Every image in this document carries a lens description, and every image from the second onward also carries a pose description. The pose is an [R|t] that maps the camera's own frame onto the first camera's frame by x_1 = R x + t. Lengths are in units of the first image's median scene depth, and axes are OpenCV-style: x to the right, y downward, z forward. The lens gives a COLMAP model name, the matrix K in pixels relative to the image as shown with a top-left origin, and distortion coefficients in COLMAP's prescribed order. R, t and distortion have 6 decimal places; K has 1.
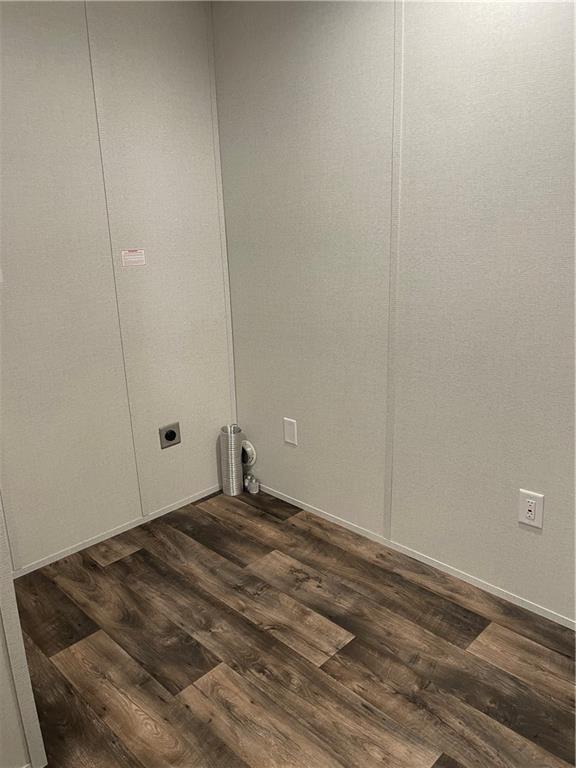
lens RADIAL K [[583.8, 0, 289.6], [0, 583.8, 381.5], [0, 0, 1]] dist [0.056748, -0.065303]
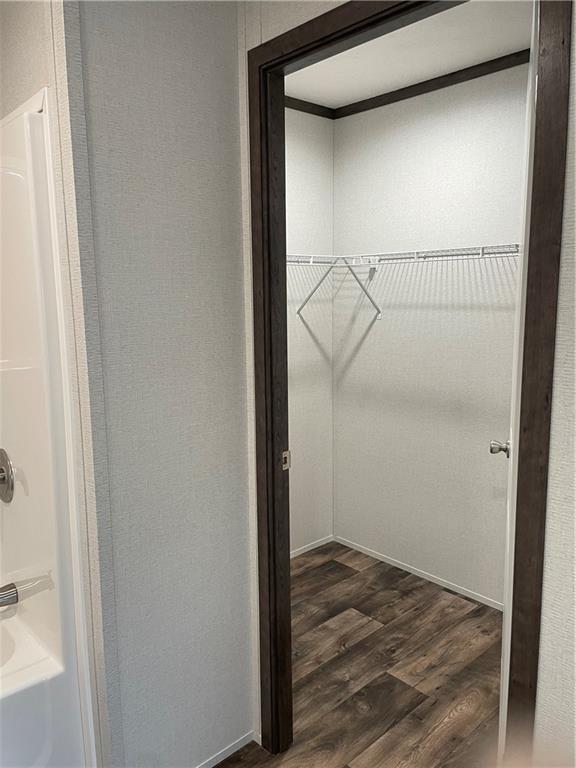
lens RADIAL K [[583.8, 0, 286.4], [0, 583.8, 382.3], [0, 0, 1]] dist [0.056748, -0.065303]
pose [[0.047465, -0.132344, 0.990067, -1.122974], [0.284167, 0.952017, 0.113635, -0.240675], [-0.957599, 0.275950, 0.082795, 0.872435]]
